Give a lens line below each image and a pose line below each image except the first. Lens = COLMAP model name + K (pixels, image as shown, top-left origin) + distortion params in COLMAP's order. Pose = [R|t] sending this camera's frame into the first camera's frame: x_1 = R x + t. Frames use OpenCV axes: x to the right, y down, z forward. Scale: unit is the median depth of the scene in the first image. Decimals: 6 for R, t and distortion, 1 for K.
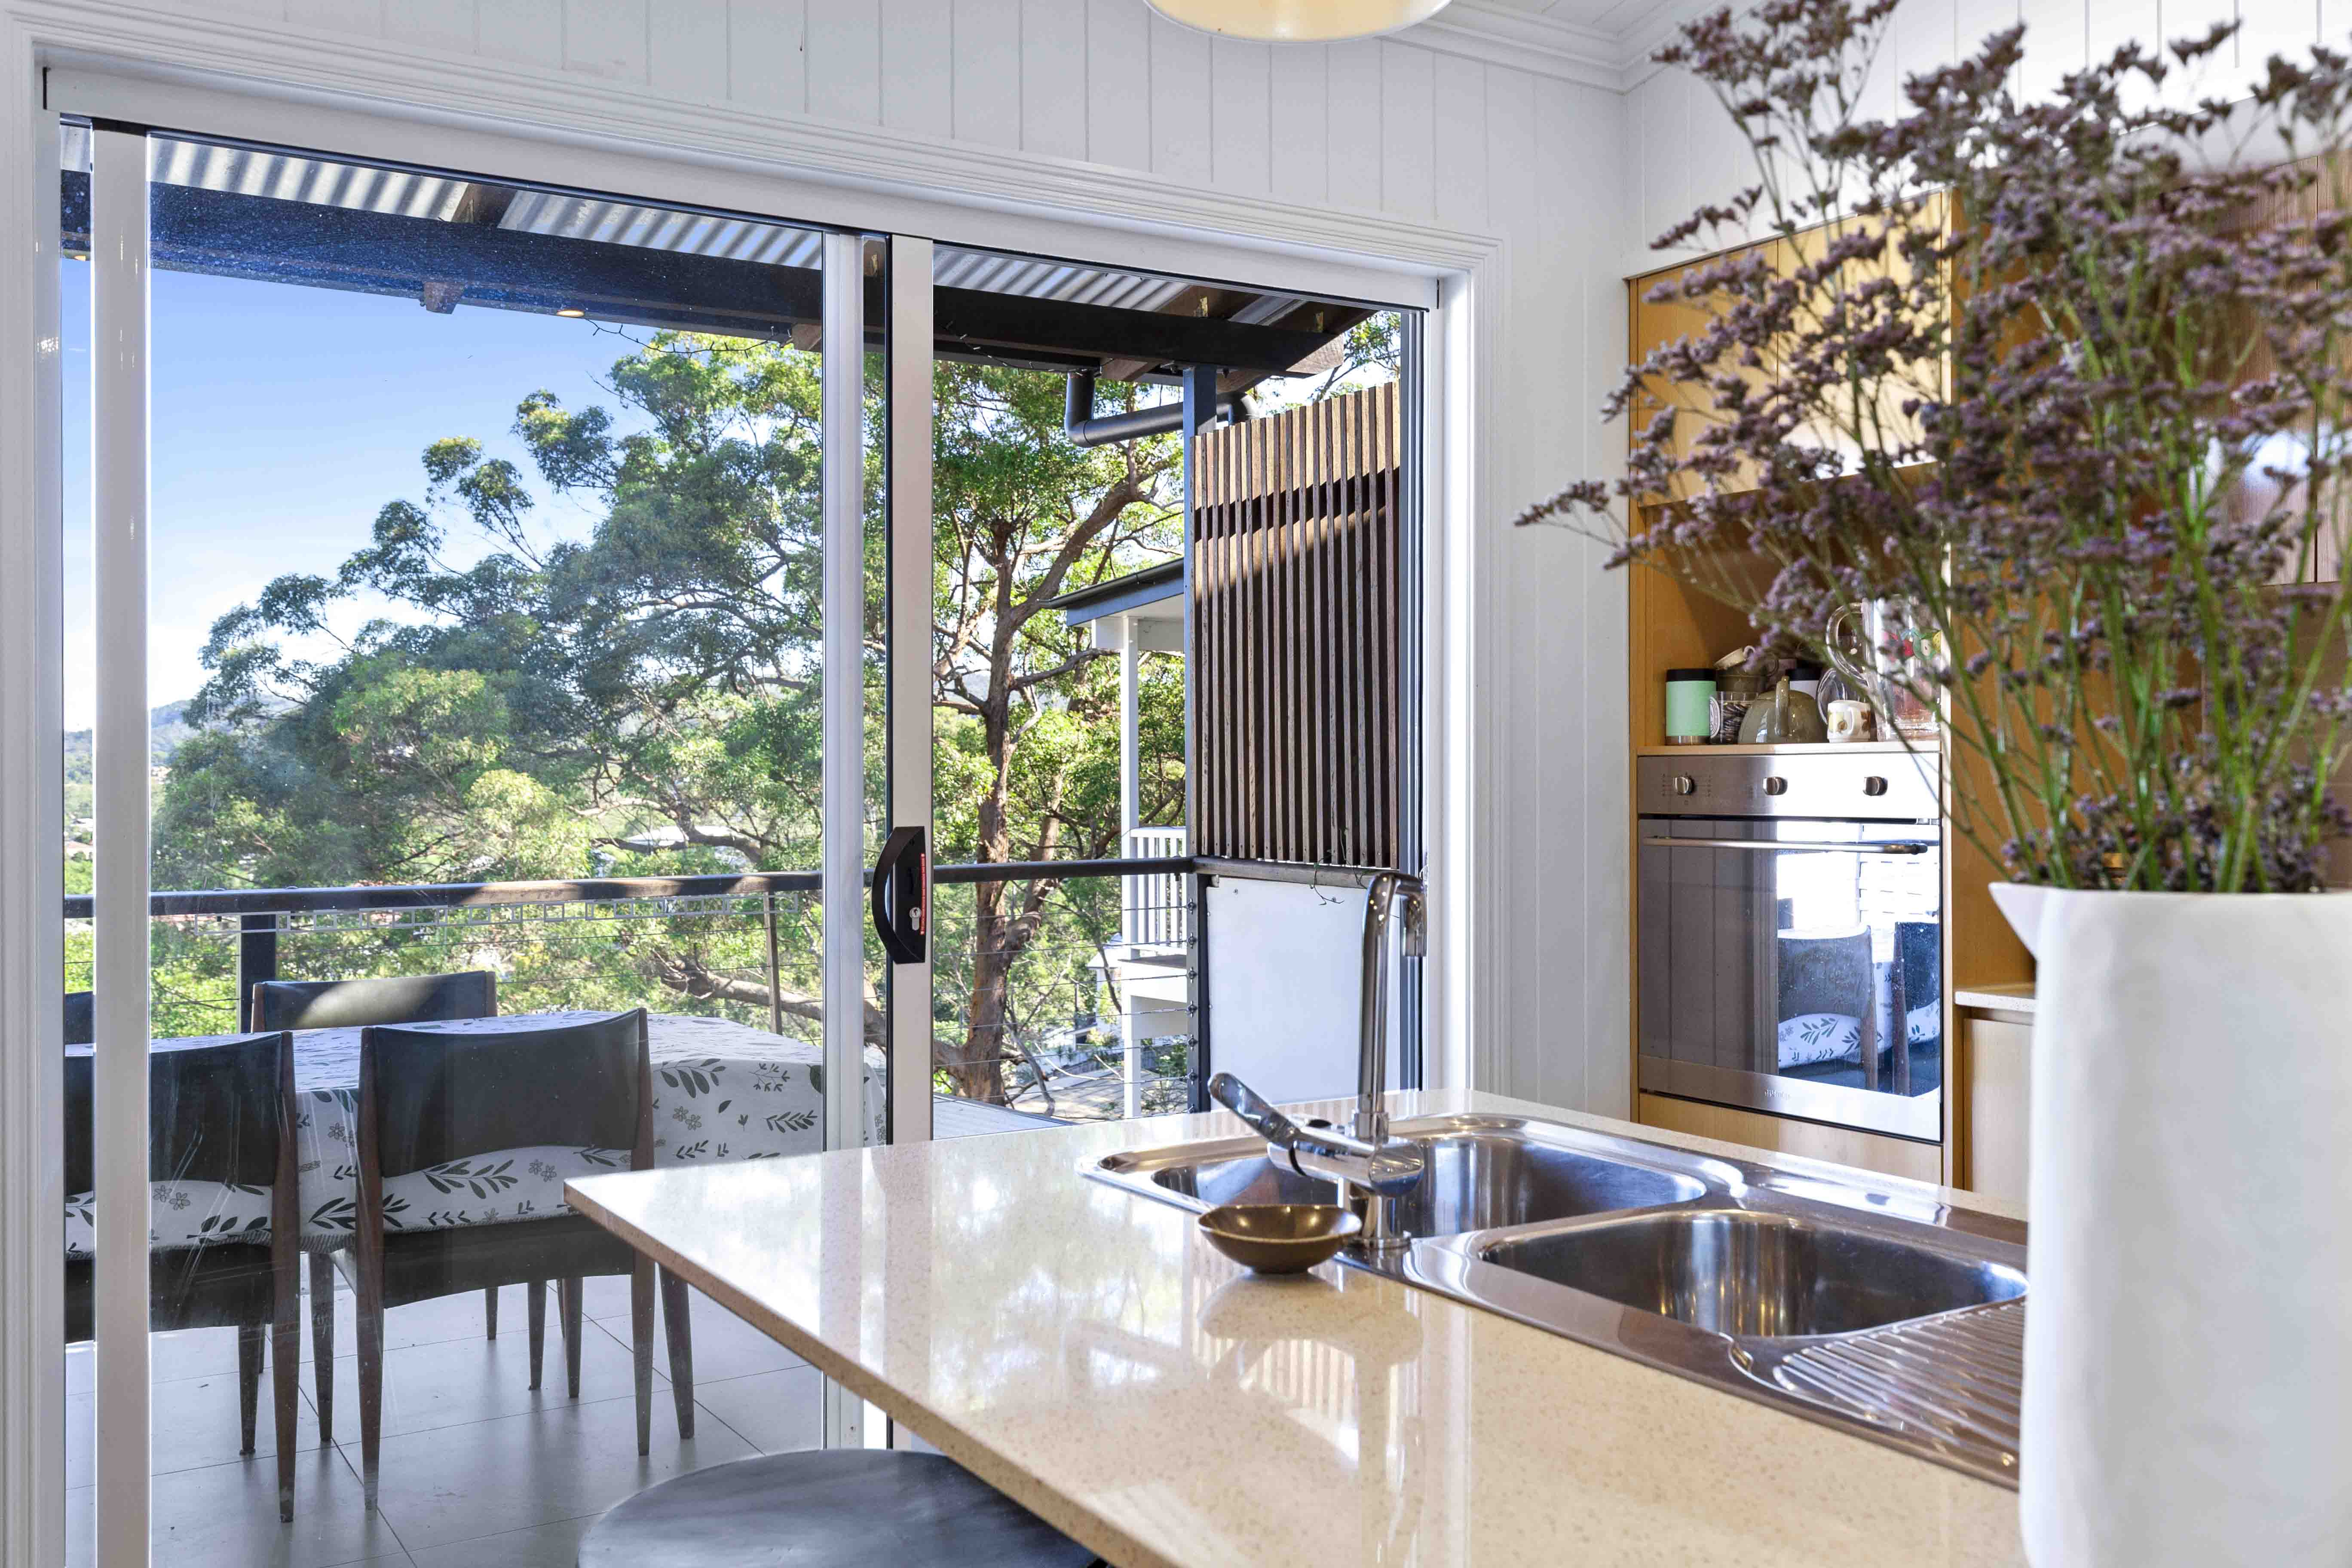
lens RADIAL K [[1990.2, 0, 1197.9], [0, 1990.2, 784.3], [0, 0, 1]] dist [-0.008444, 0.013669]
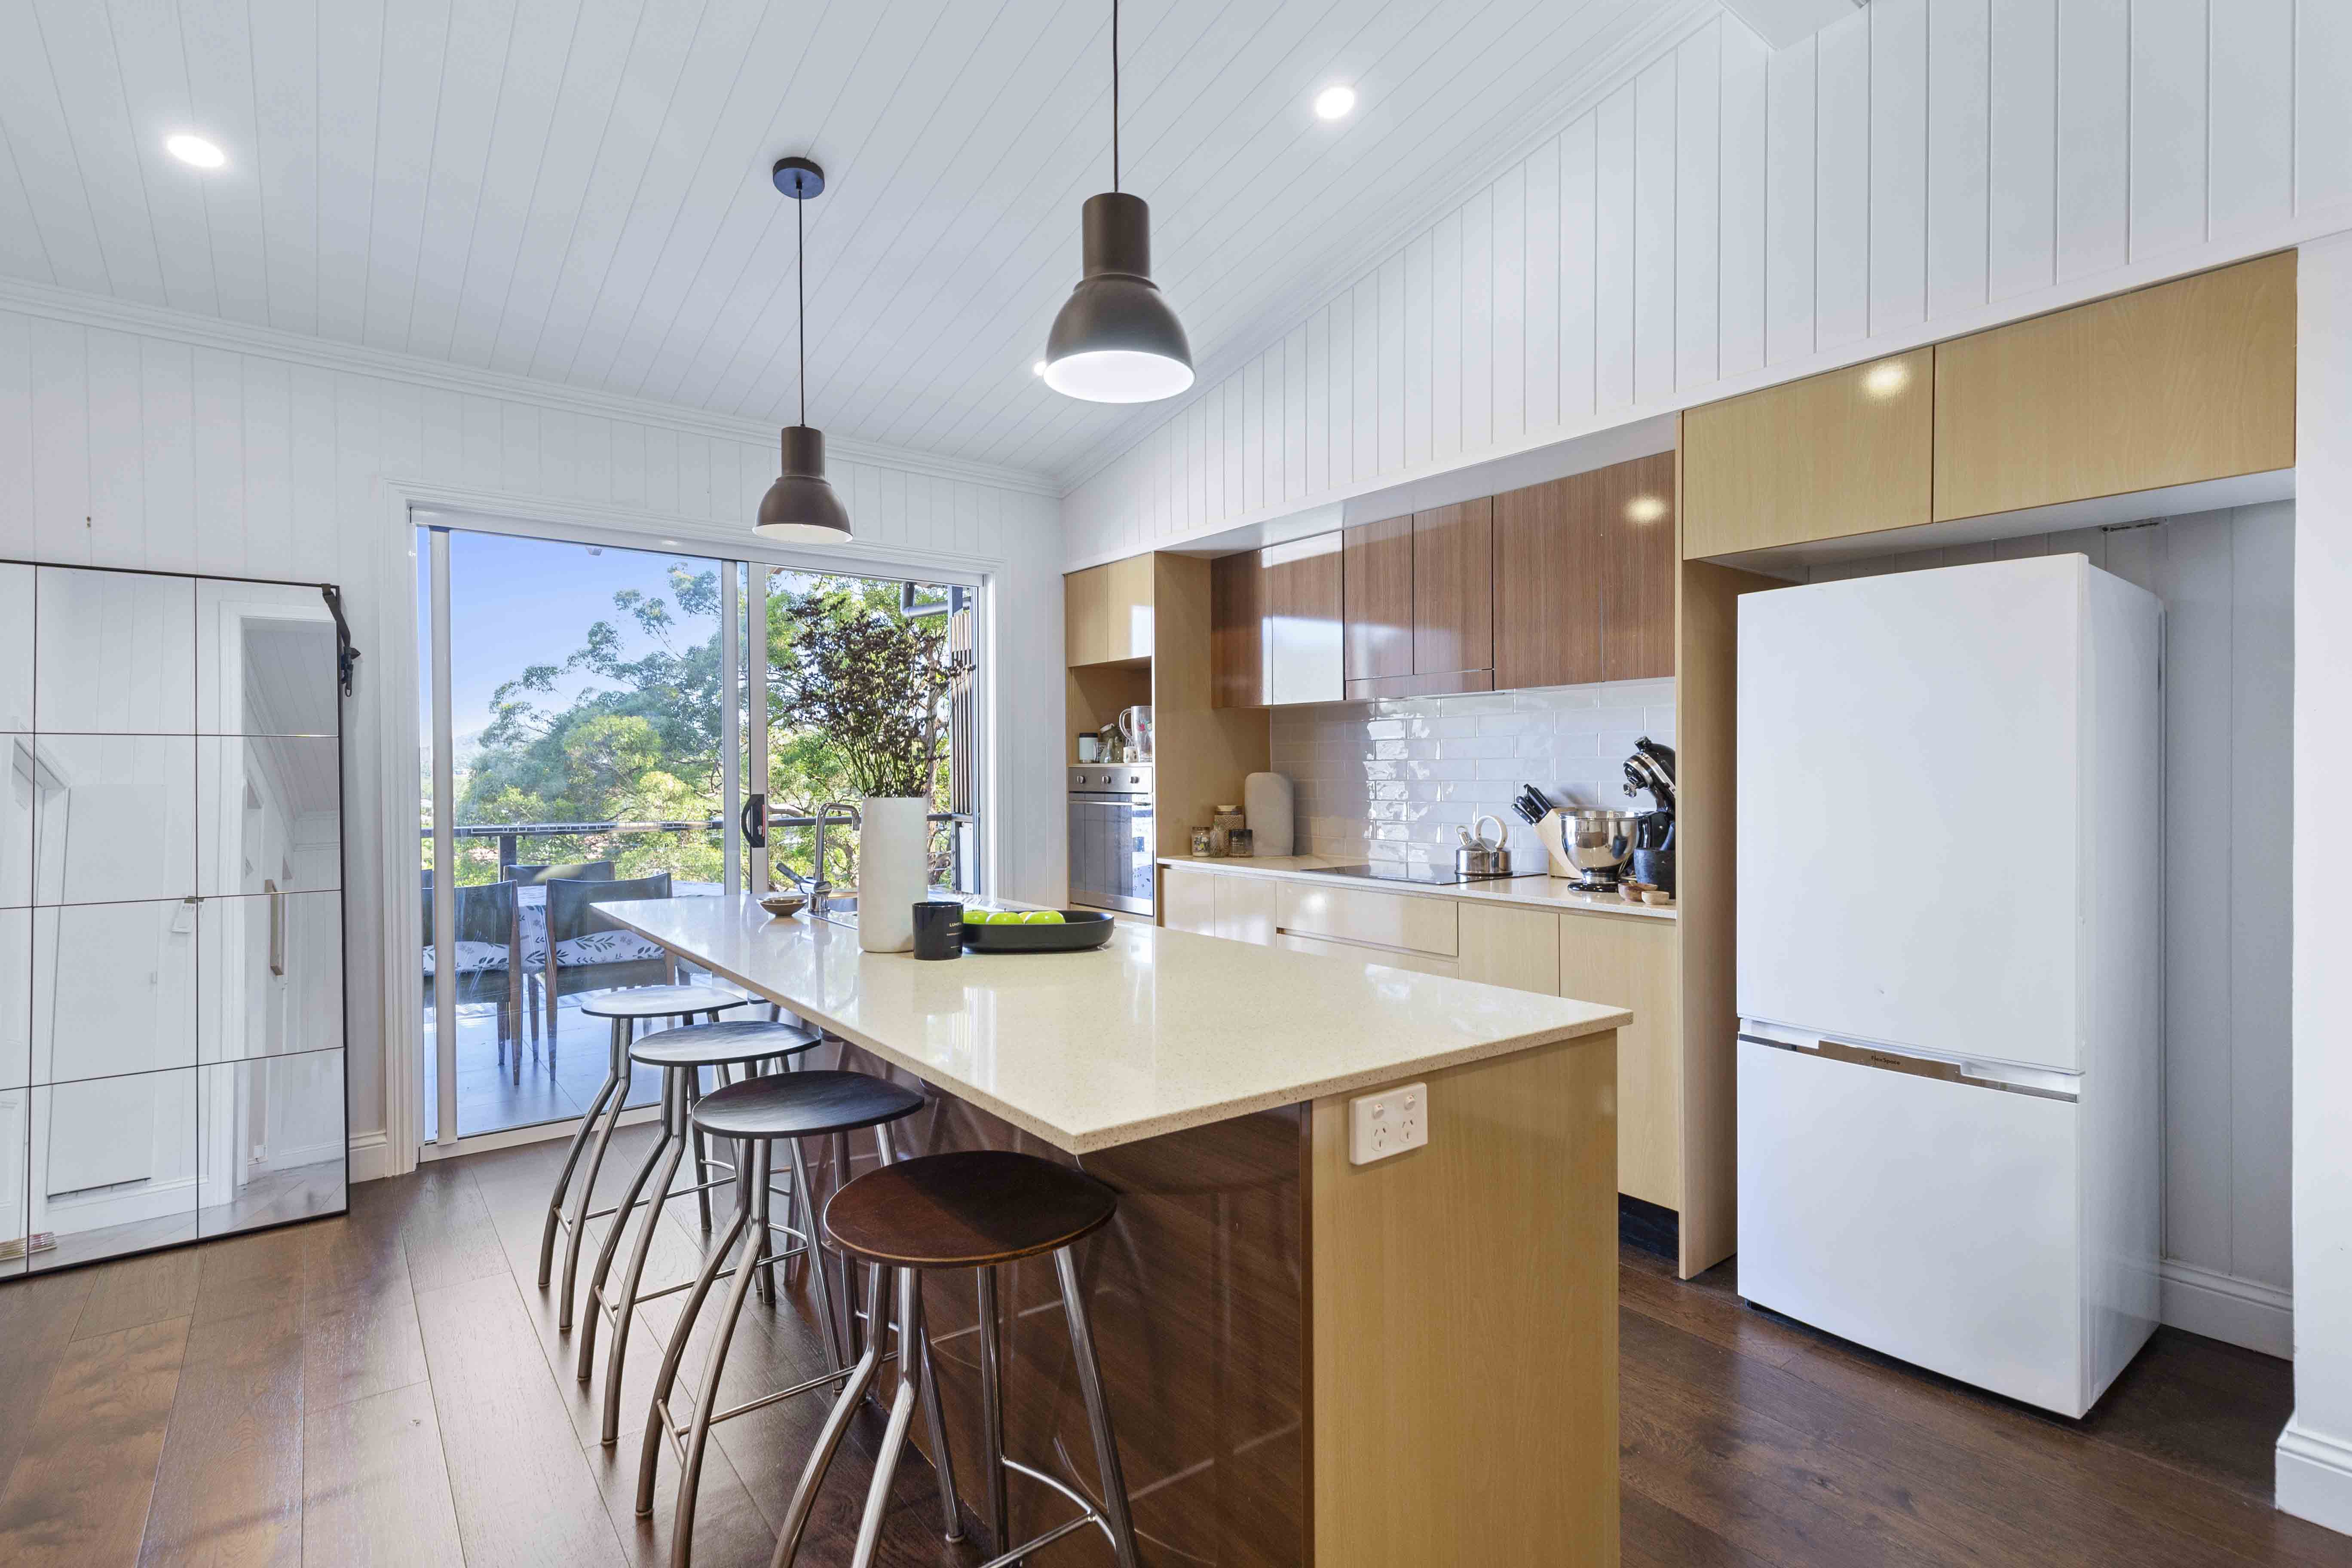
lens RADIAL K [[1103.6, 0, 1095.5], [0, 1103.6, 798.6], [0, 0, 1]] dist [-0.009366, -0.000039]
pose [[0.999234, 0.002178, 0.039063, 0.147752], [-0.002802, 0.999869, 0.015936, 0.001612], [-0.039023, -0.016033, 0.999110, -0.275147]]
